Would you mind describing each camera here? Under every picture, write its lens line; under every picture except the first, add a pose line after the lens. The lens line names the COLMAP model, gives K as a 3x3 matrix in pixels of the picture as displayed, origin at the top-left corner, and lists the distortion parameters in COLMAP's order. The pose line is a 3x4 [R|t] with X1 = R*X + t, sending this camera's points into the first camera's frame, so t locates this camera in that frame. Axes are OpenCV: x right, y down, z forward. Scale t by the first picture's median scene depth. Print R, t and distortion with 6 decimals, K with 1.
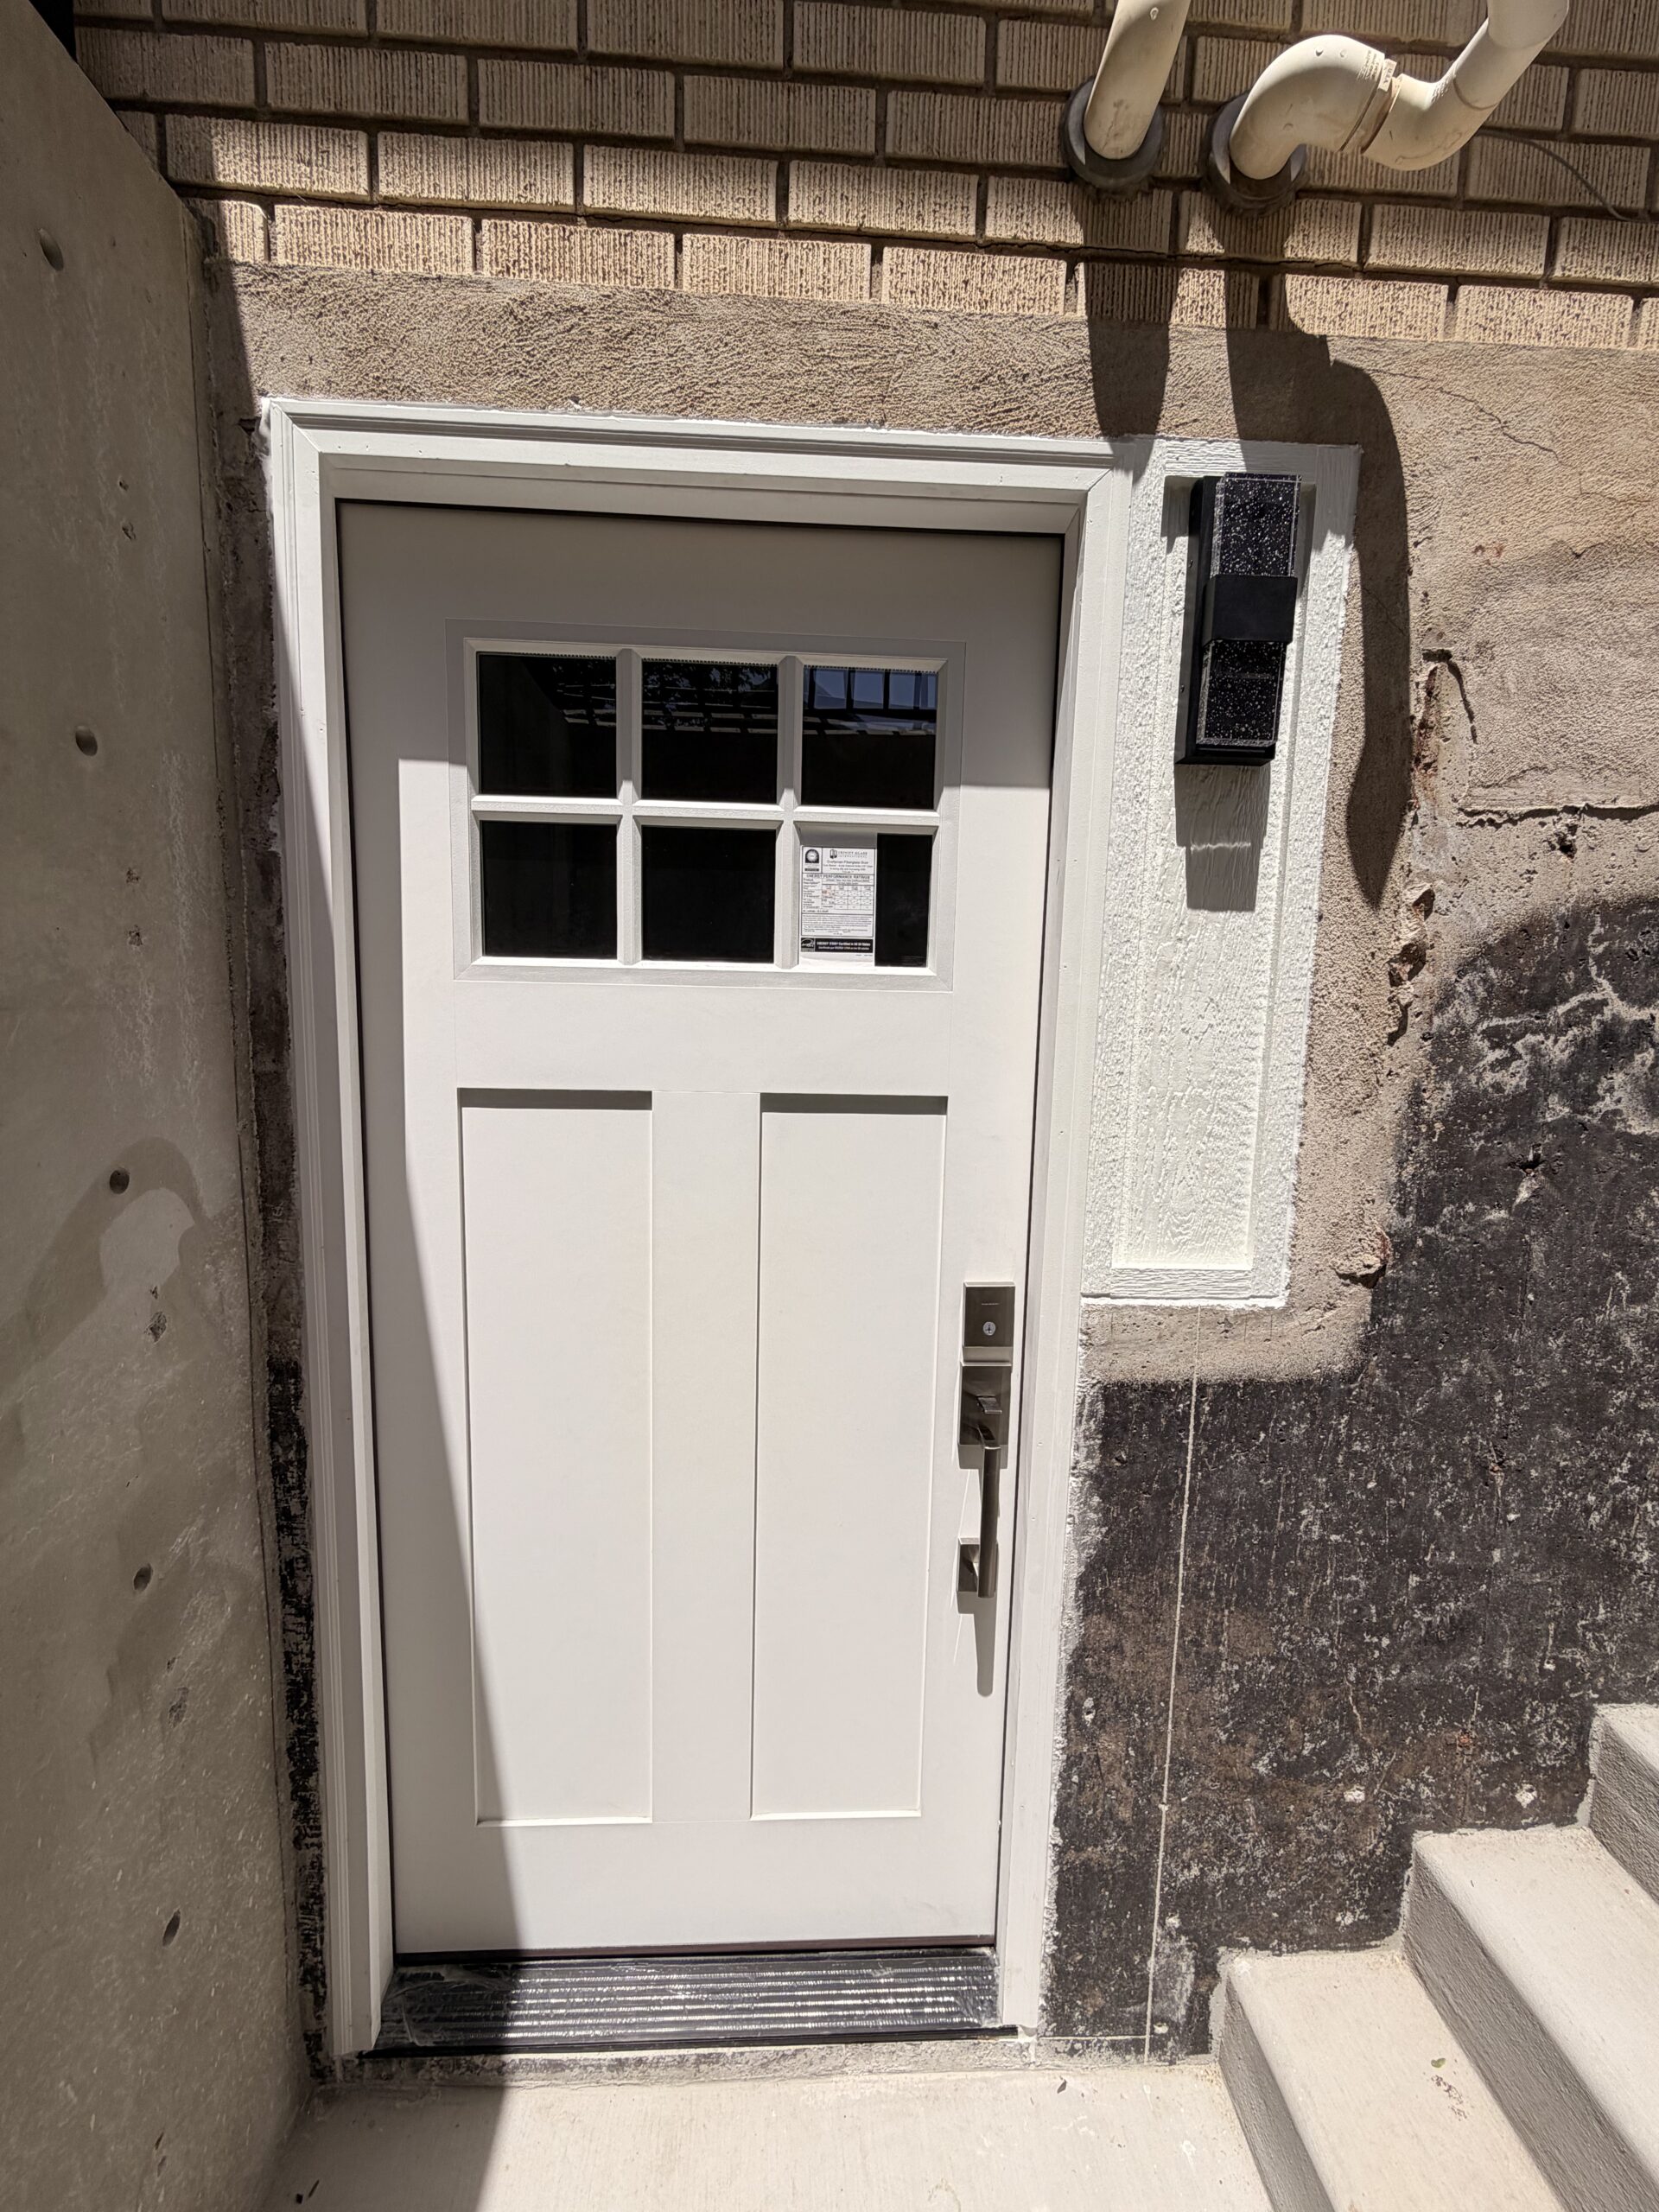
lens RADIAL K [[881.3, 0, 831.1], [0, 881.3, 1103.5], [0, 0, 1]] dist [-0.001023, -0.000077]
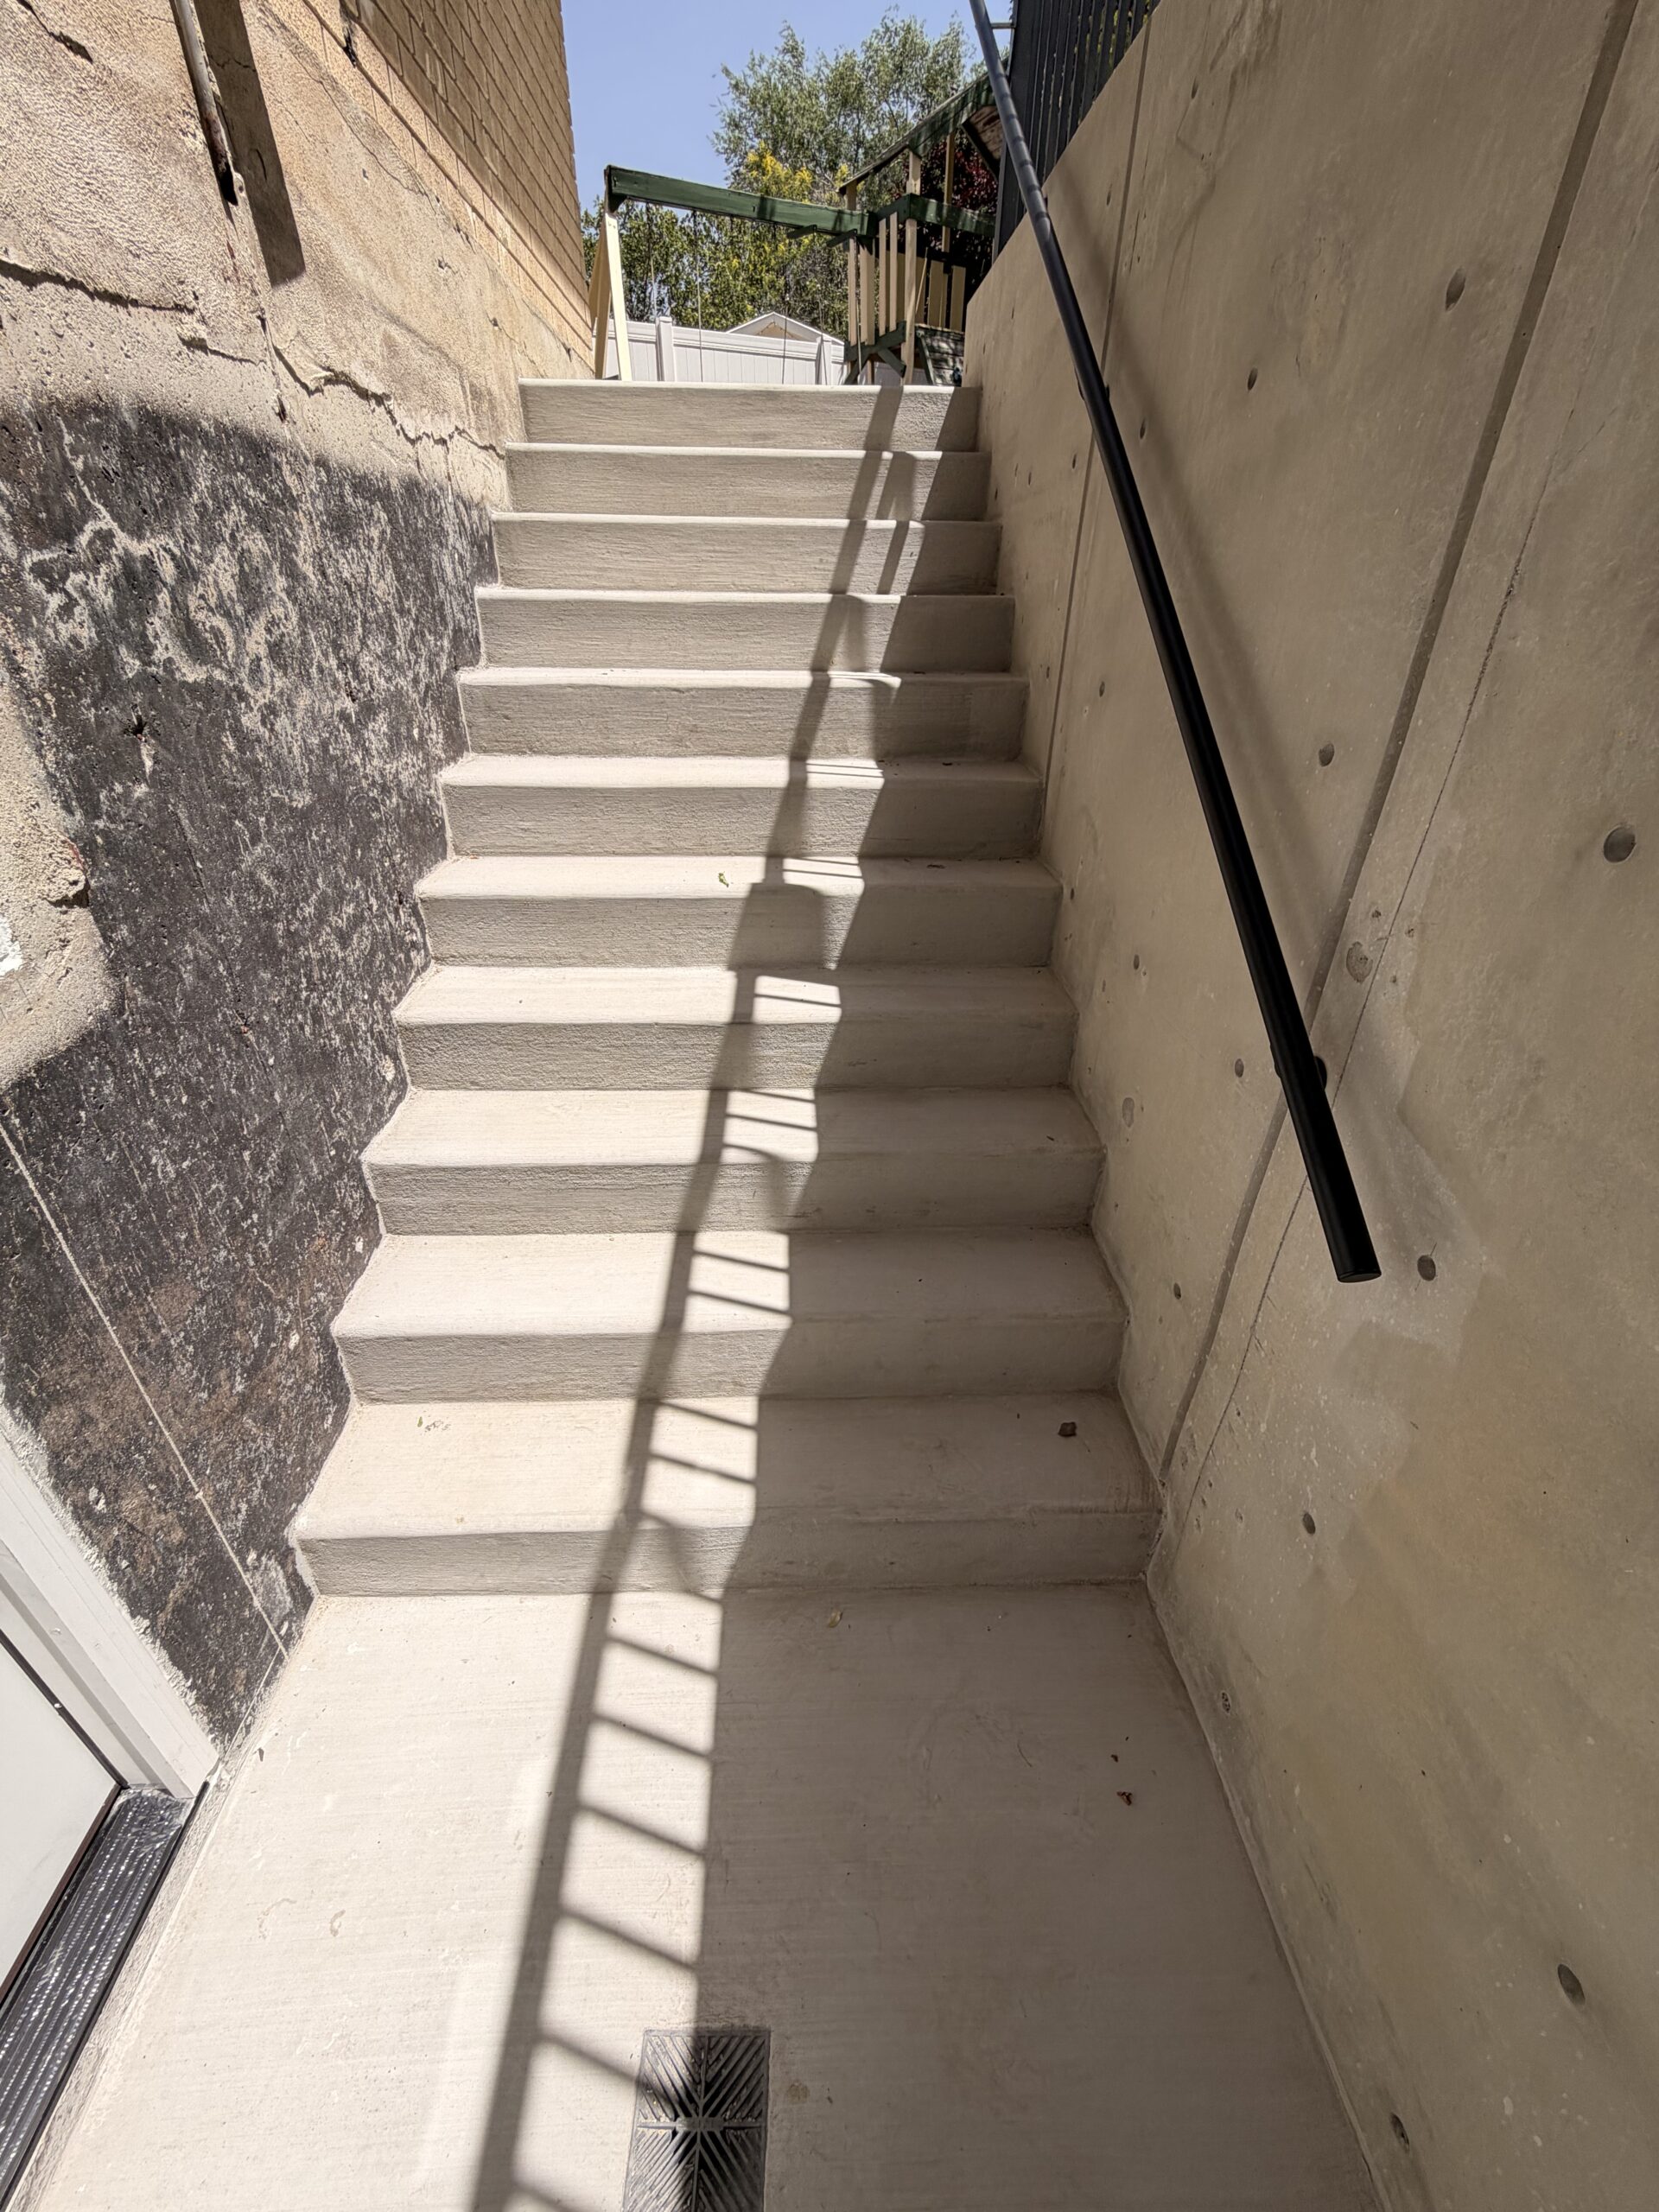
lens RADIAL K [[881.3, 0, 829.2], [0, 881.3, 1104.0], [0, 0, 1]] dist [-0.001023, -0.000077]
pose [[0.001454, -0.521309, 0.853367, -0.240660], [0.106684, 0.848578, 0.518202, -0.001390], [-0.994292, 0.090287, 0.056849, 0.219226]]
